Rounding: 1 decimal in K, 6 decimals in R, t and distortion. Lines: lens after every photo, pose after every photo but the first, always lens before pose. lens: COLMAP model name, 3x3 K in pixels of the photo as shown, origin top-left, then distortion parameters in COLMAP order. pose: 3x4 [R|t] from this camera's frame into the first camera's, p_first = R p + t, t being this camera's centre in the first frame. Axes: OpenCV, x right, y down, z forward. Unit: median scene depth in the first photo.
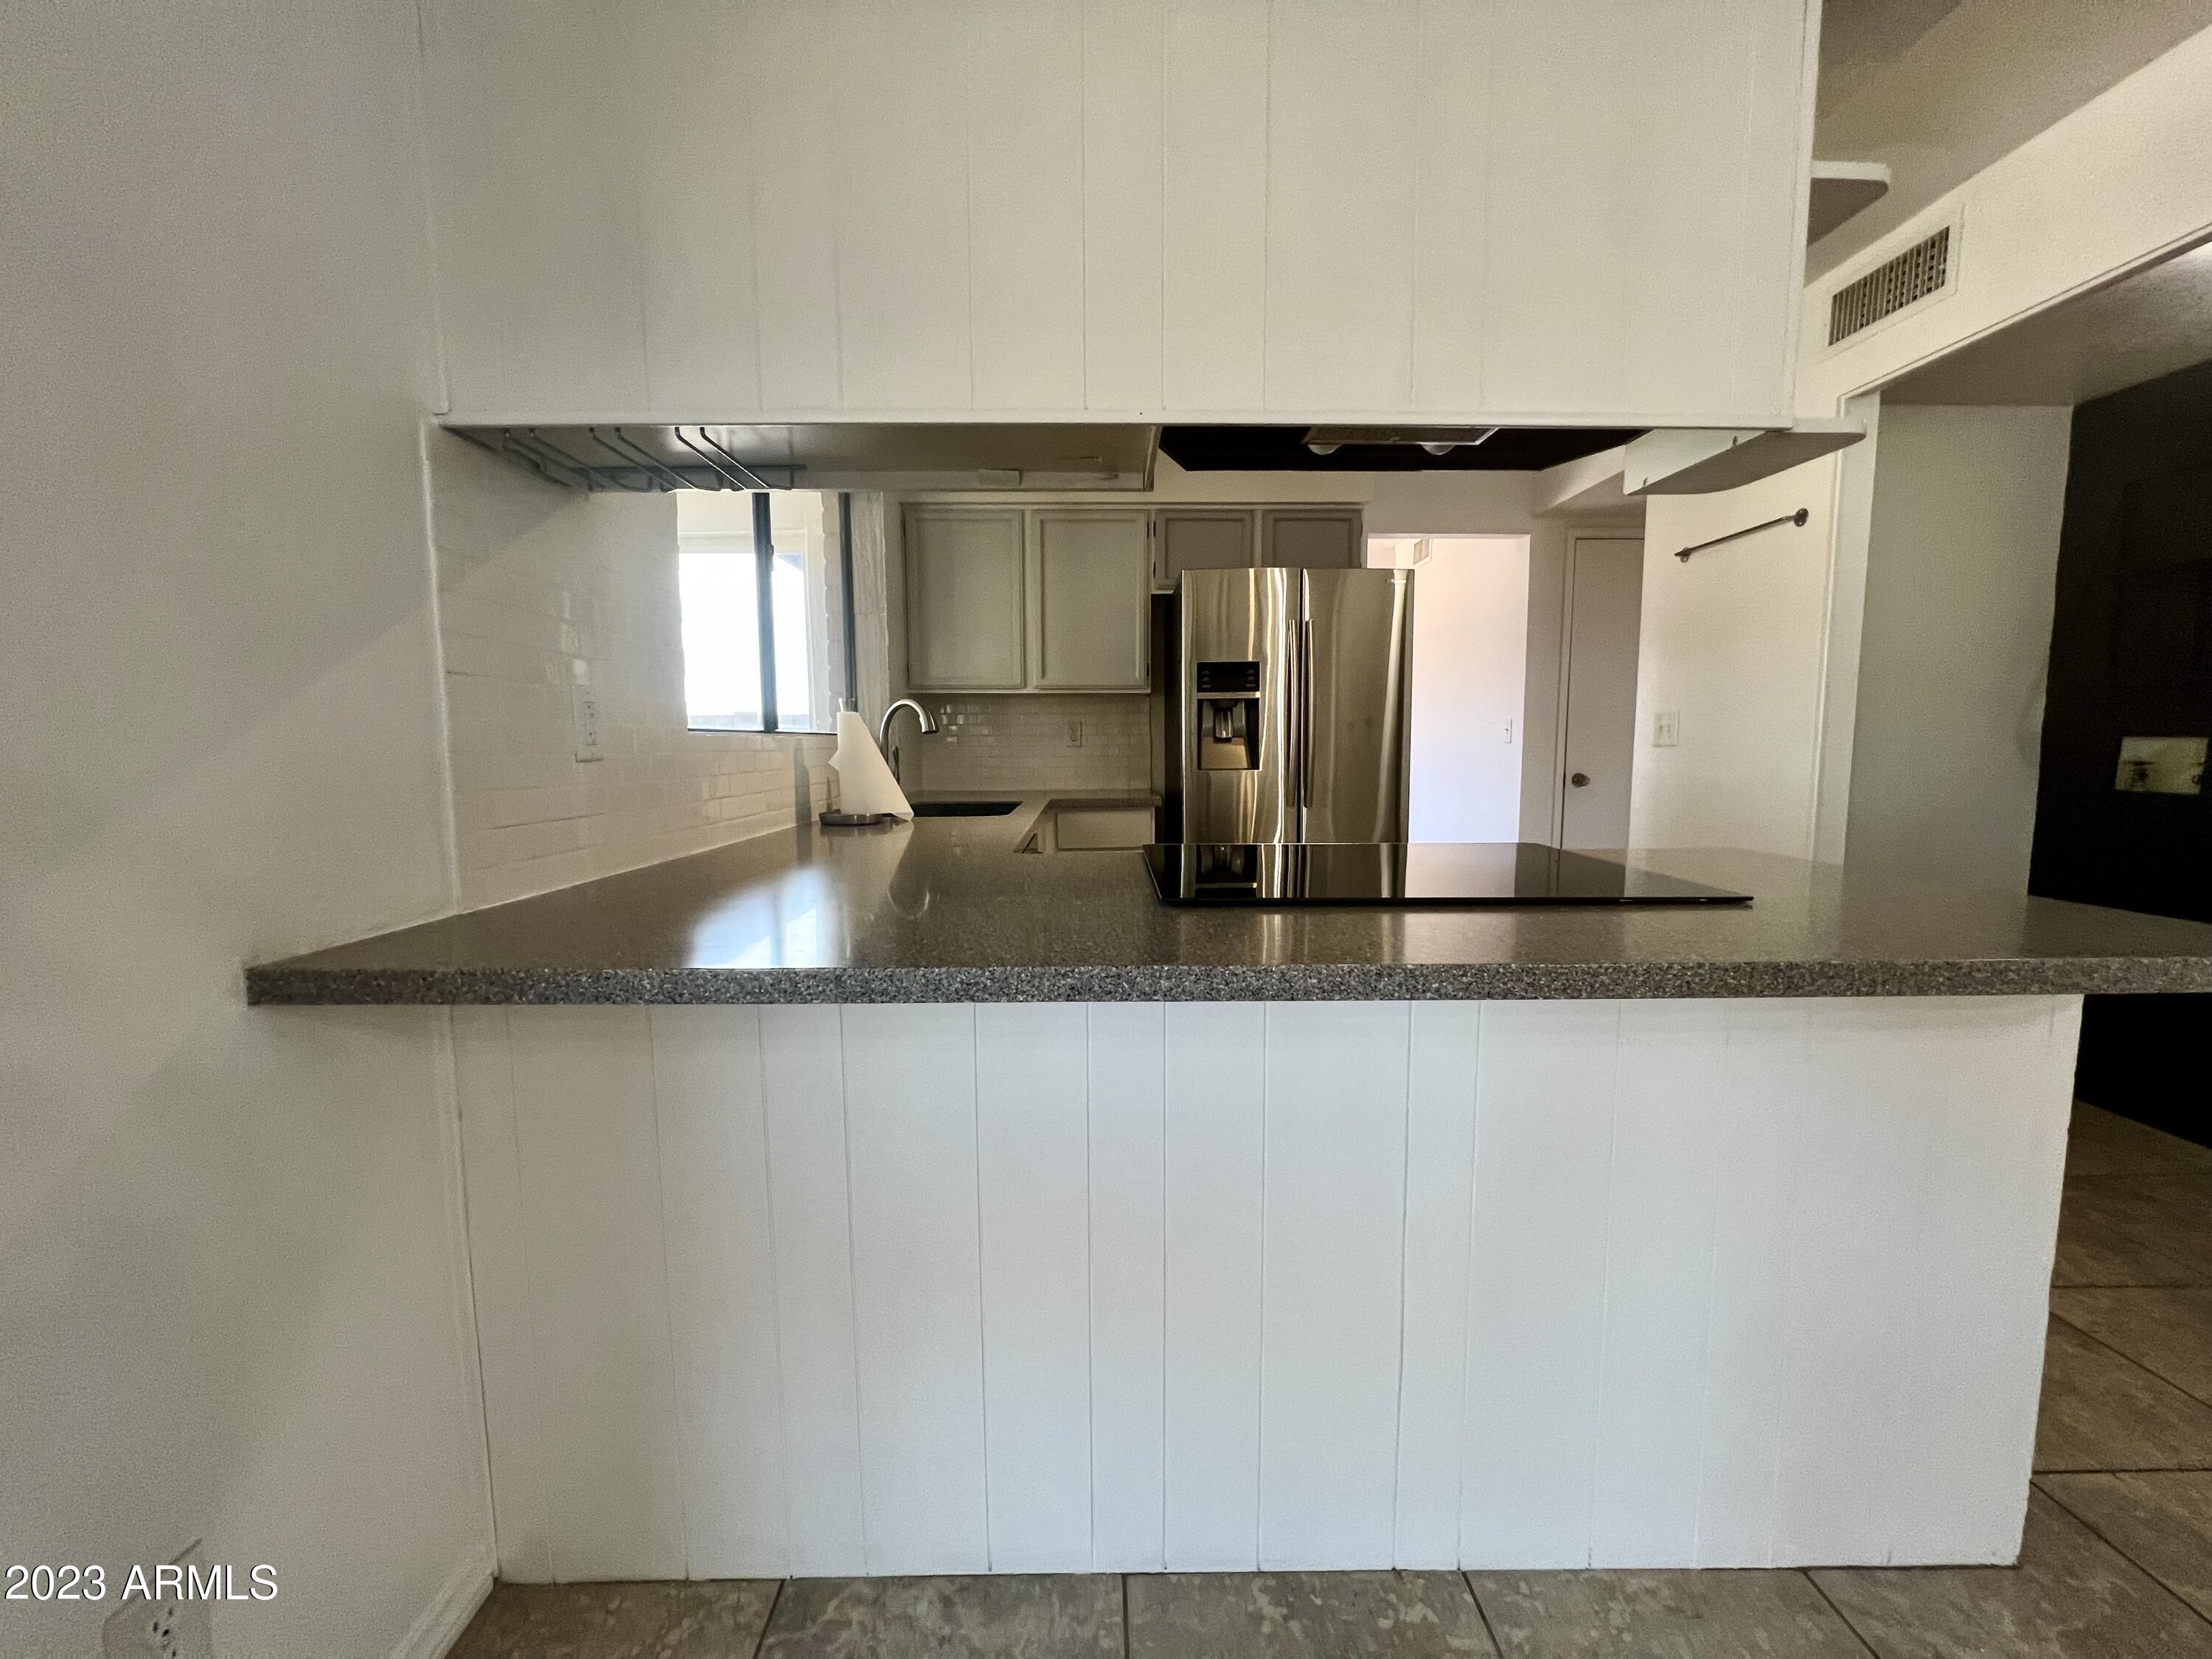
lens RADIAL K [[892.5, 0, 1105.2], [0, 892.5, 835.6], [0, 0, 1]] dist [-0.003923, -0.000031]
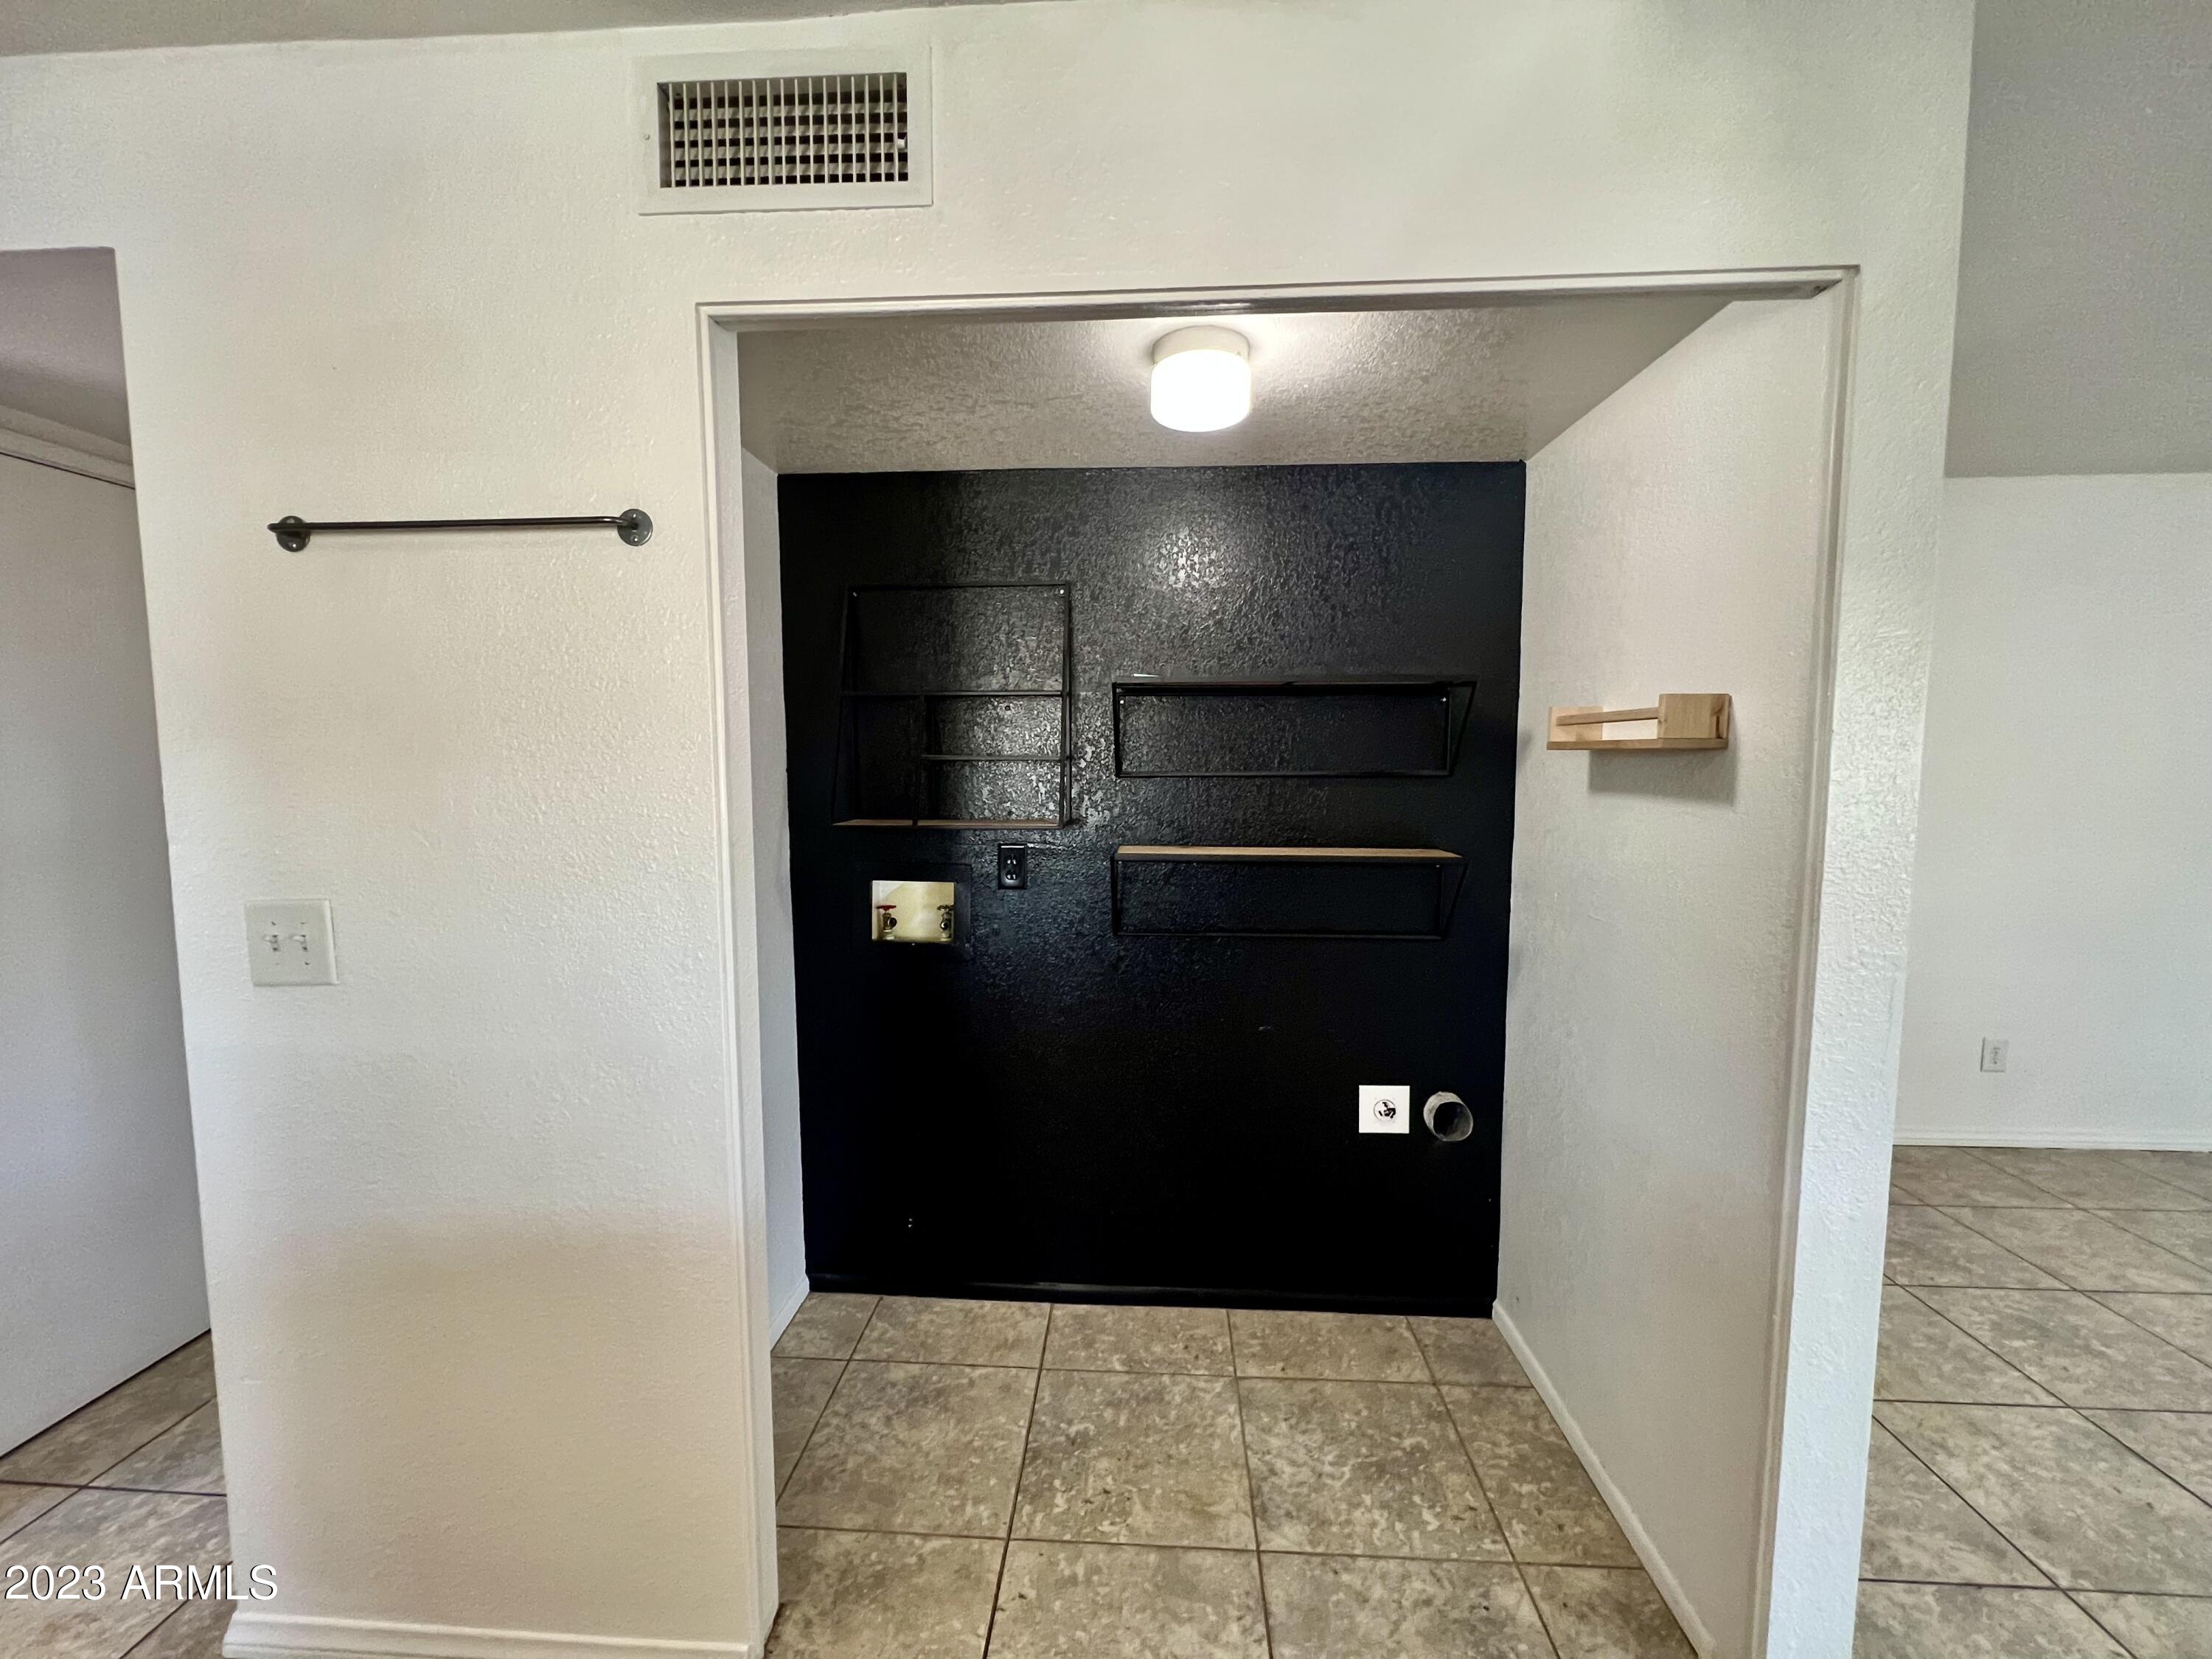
lens RADIAL K [[892.5, 0, 1100.8], [0, 892.5, 838.6], [0, 0, 1]] dist [-0.003923, -0.000031]
pose [[0.064966, -0.080000, 0.994676, 0.296875], [0.105174, 0.991778, 0.072898, -0.194455], [-0.992330, 0.099878, 0.072846, 0.718012]]
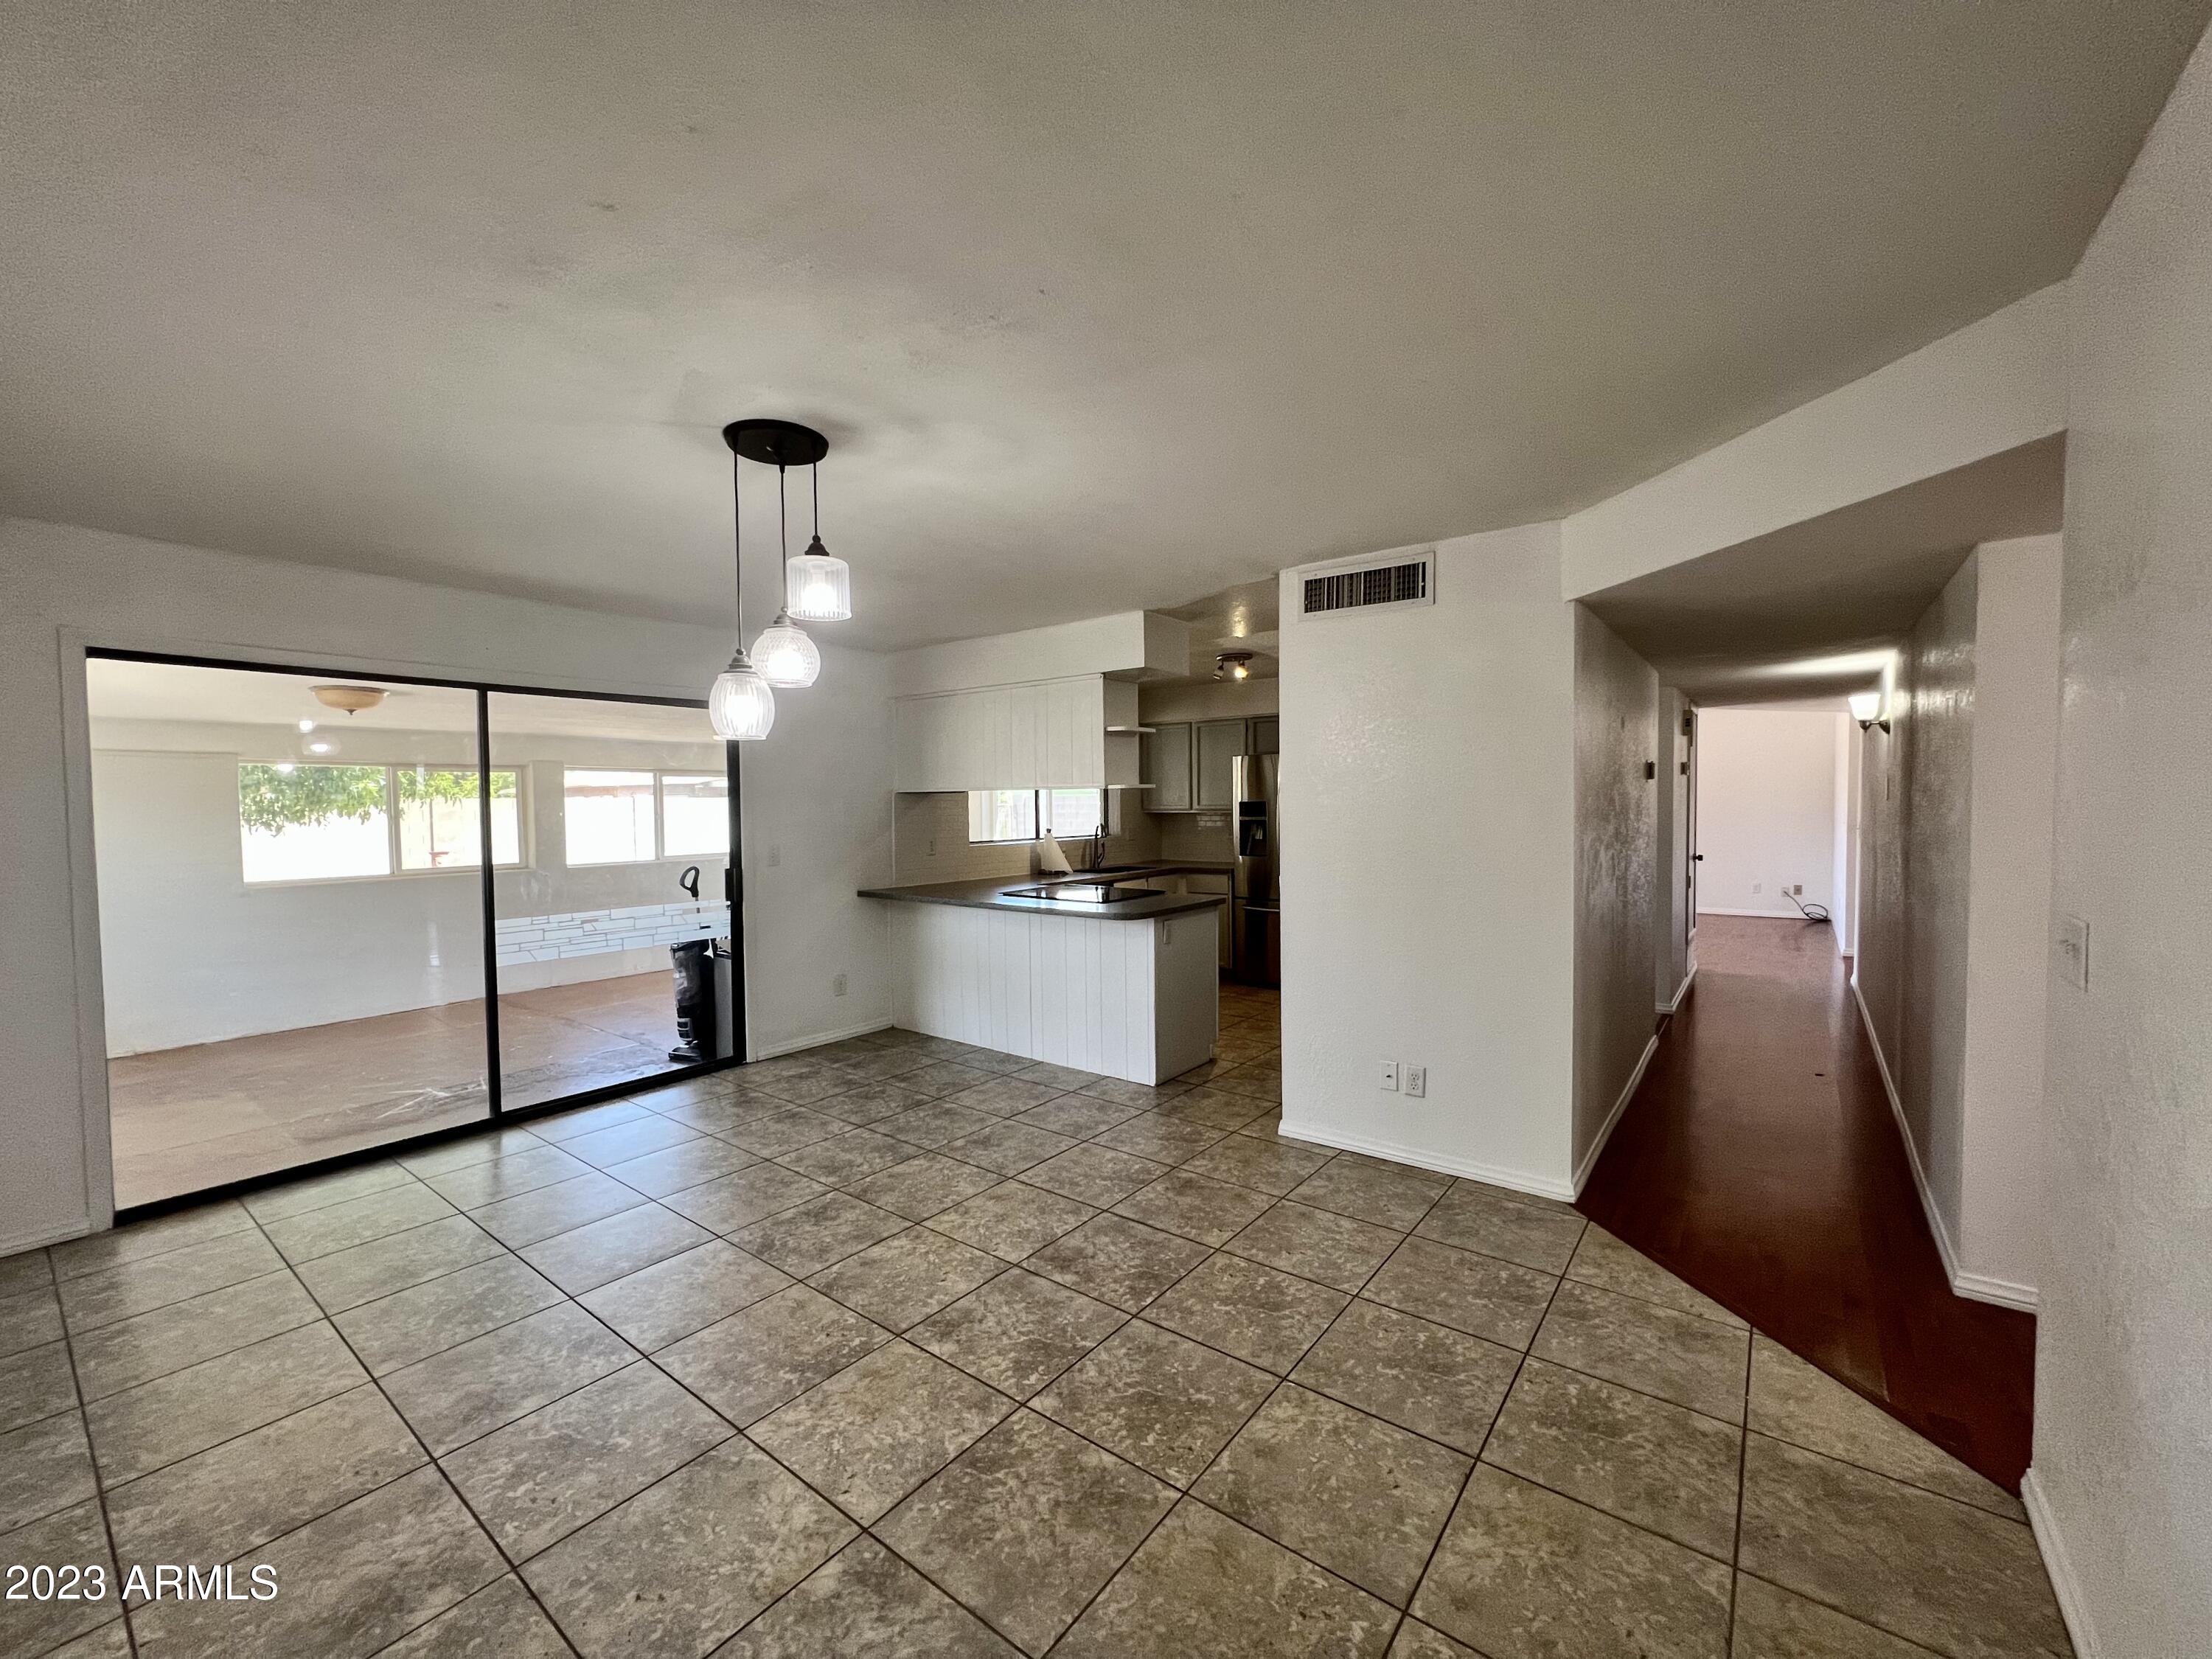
lens RADIAL K [[892.5, 0, 1103.5], [0, 892.5, 823.5], [0, 0, 1]] dist [-0.003923, -0.000031]
pose [[0.789827, 0.015907, -0.613123, 1.437844], [-0.060150, 0.996854, -0.051623, -0.034251], [0.610373, 0.077653, 0.788299, -0.992056]]
